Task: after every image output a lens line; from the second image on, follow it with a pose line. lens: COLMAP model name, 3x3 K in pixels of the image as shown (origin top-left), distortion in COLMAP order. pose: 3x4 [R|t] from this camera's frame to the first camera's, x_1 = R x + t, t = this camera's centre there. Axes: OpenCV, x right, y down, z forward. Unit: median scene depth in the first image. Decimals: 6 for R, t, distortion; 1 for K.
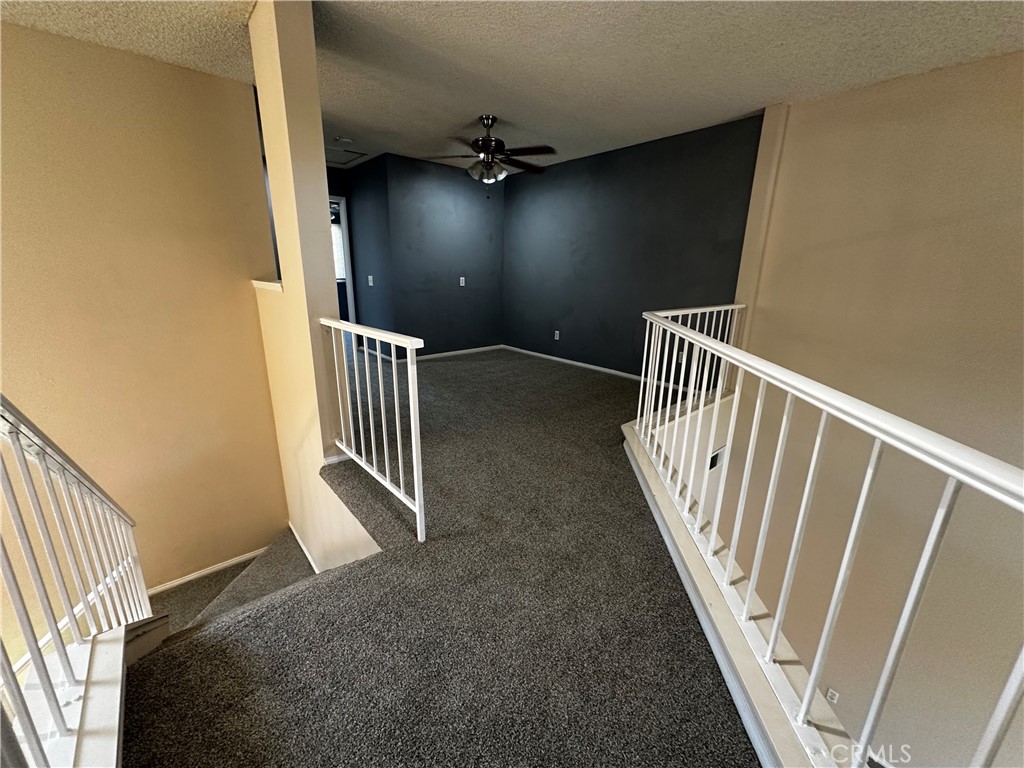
lens RADIAL K [[408.9, 0, 511.5], [0, 408.9, 384.0], [0, 0, 1]] dist [-0.001859, 0.000006]
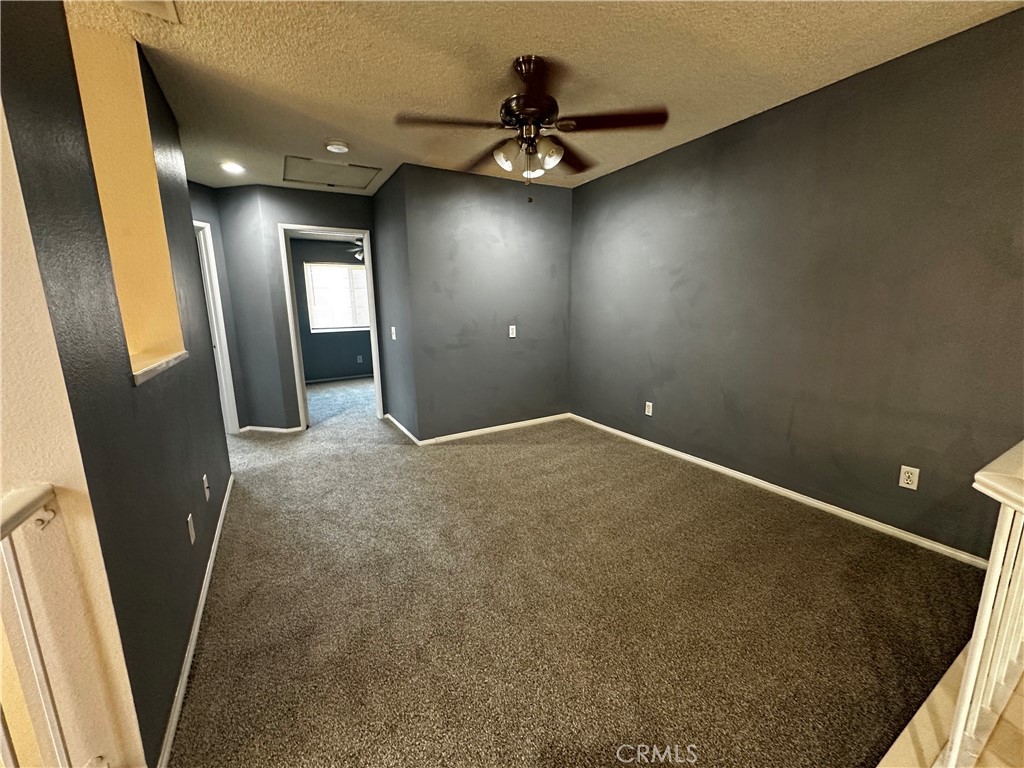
lens RADIAL K [[408.9, 0, 511.5], [0, 408.9, 384.0], [0, 0, 1]] dist [-0.001859, 0.000006]
pose [[0.981326, 0.003672, -0.192318, 0.020962], [-0.020050, 0.996324, -0.083281, -0.106043], [0.191305, 0.085582, 0.977792, 0.325019]]
